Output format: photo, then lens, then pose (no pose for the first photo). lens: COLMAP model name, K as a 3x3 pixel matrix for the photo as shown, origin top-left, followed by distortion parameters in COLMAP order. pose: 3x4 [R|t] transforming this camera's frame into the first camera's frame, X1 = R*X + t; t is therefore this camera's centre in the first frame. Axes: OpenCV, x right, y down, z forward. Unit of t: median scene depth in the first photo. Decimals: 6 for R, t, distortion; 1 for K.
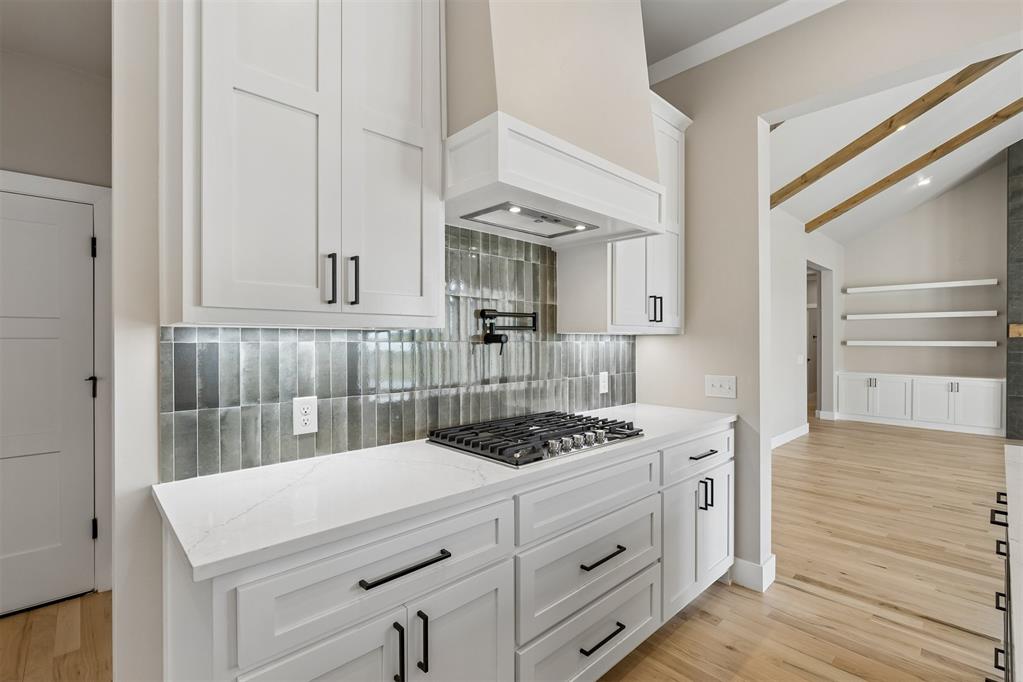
lens RADIAL K [[457.1, 0, 510.8], [0, 457.1, 340.2], [0, 0, 1]] dist [0.000207, -0.000081]
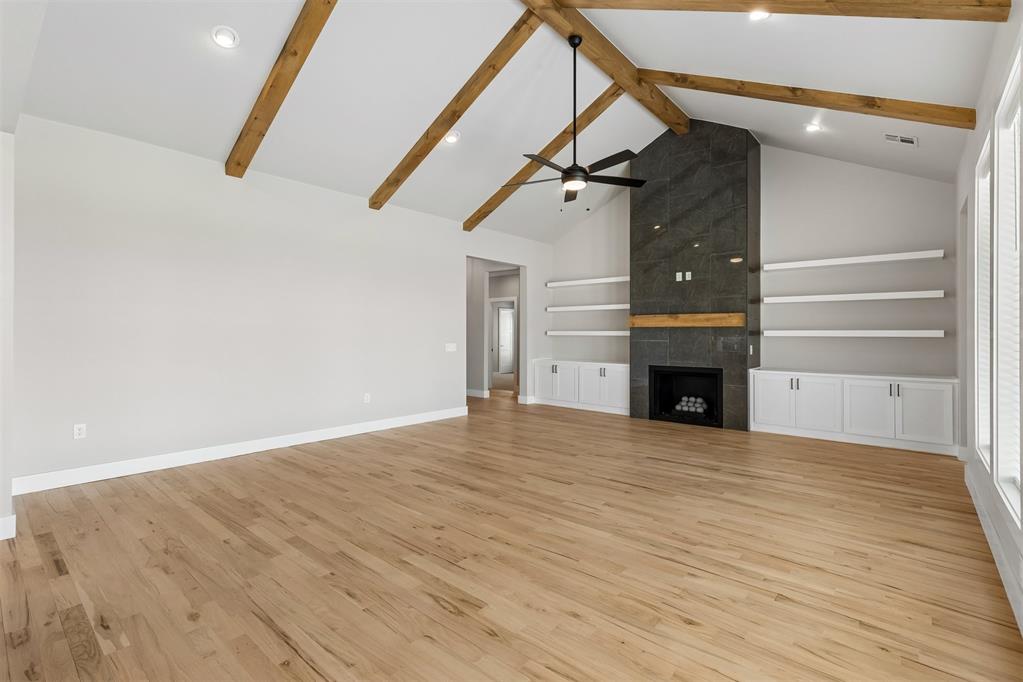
lens RADIAL K [[457.1, 0, 510.8], [0, 457.1, 340.2], [0, 0, 1]] dist [0.000207, -0.000081]
pose [[0.994534, -0.001435, 0.104408, 0.667787], [-0.000237, 0.999872, 0.016001, 0.006772], [-0.104418, -0.015938, 0.994406, -0.098326]]
